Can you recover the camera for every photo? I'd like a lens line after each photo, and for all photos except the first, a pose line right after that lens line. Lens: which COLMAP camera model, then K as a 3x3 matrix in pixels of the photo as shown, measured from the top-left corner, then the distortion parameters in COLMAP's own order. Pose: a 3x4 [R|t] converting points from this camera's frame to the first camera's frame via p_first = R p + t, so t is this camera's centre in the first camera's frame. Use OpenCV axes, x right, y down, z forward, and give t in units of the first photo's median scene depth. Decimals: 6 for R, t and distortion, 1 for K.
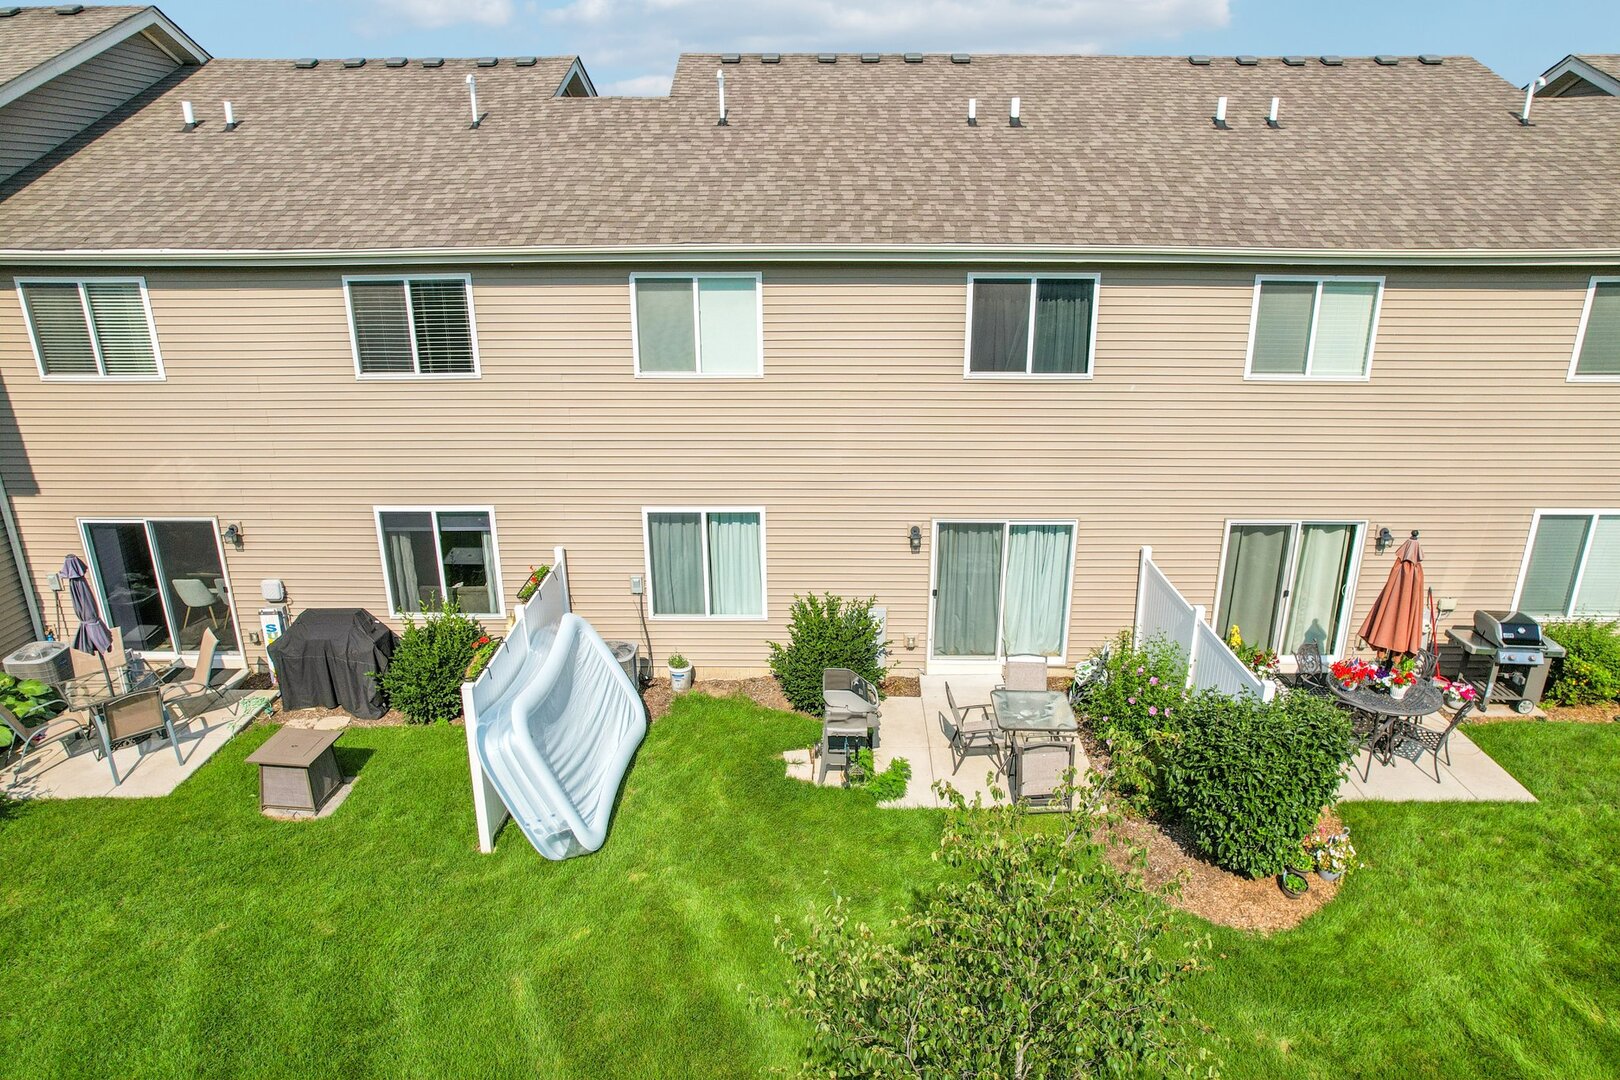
lens RADIAL K [[1044.7, 0, 815.9], [0, 1044.7, 532.7], [0, 0, 1]] dist [-0.075349, 0.064044]
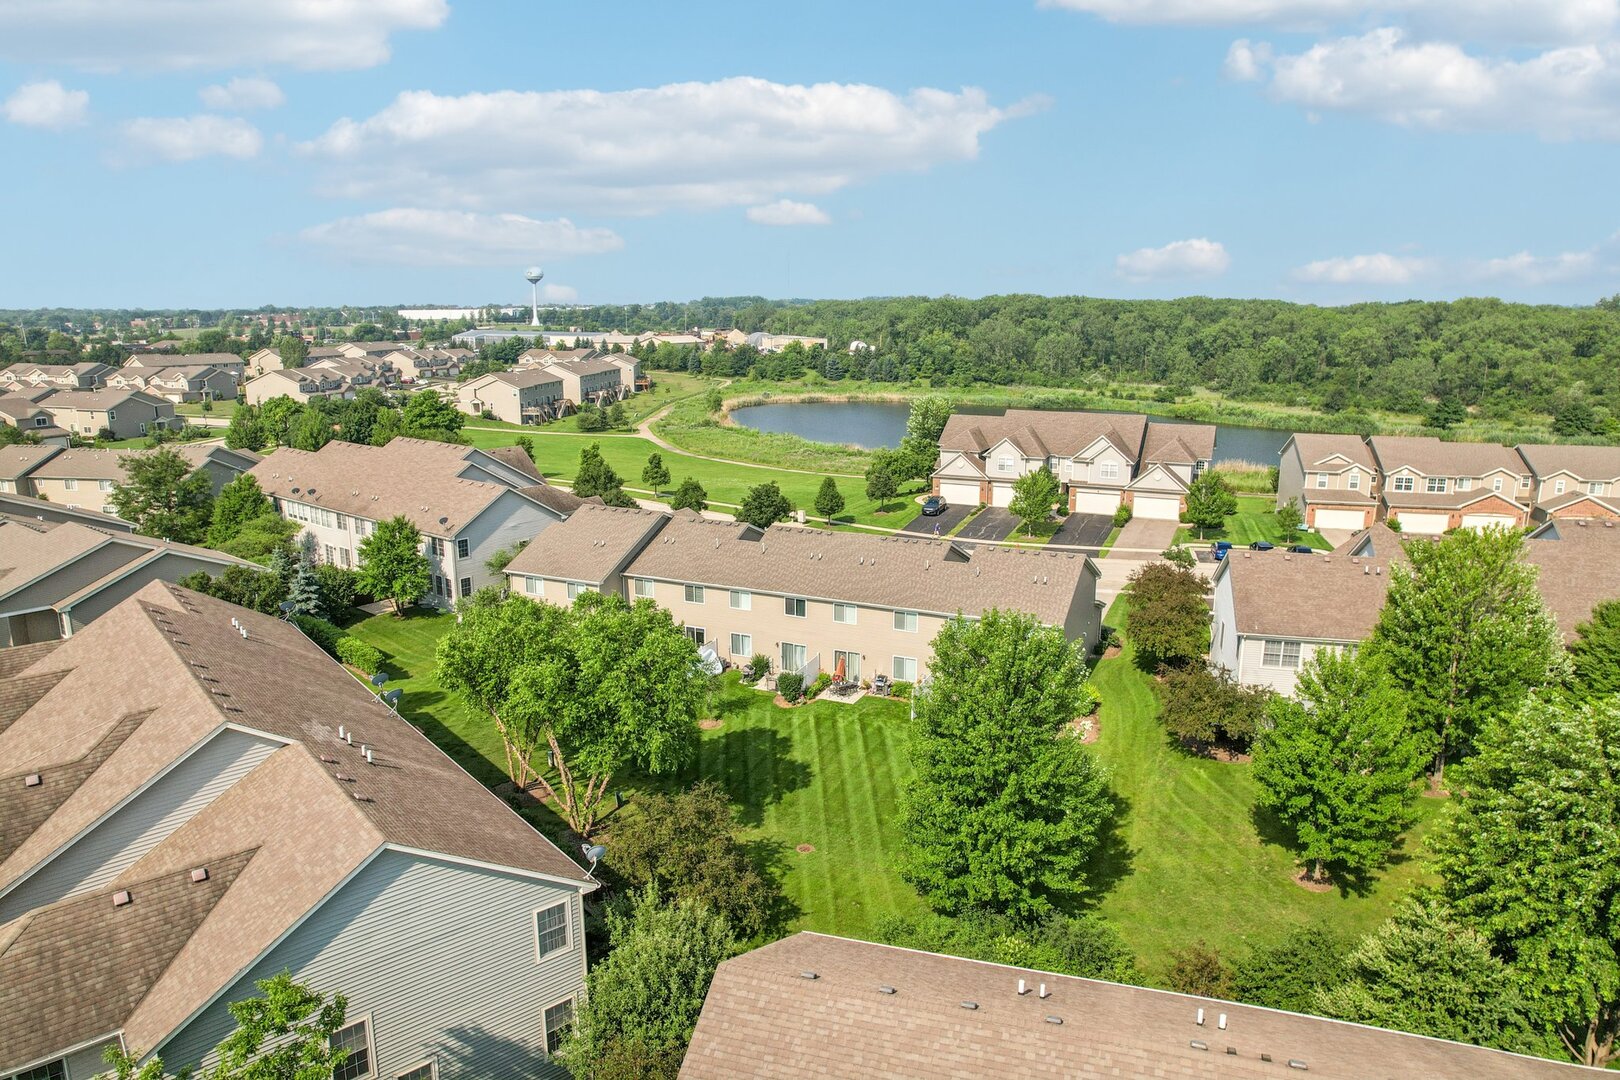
lens RADIAL K [[1044.7, 0, 815.9], [0, 1044.7, 532.7], [0, 0, 1]] dist [-0.075349, 0.064044]
pose [[0.914147, 0.085642, -0.396232, 2.360114], [-0.130622, 0.987527, -0.087913, -0.117522], [0.383761, 0.132122, 0.913932, -3.850535]]
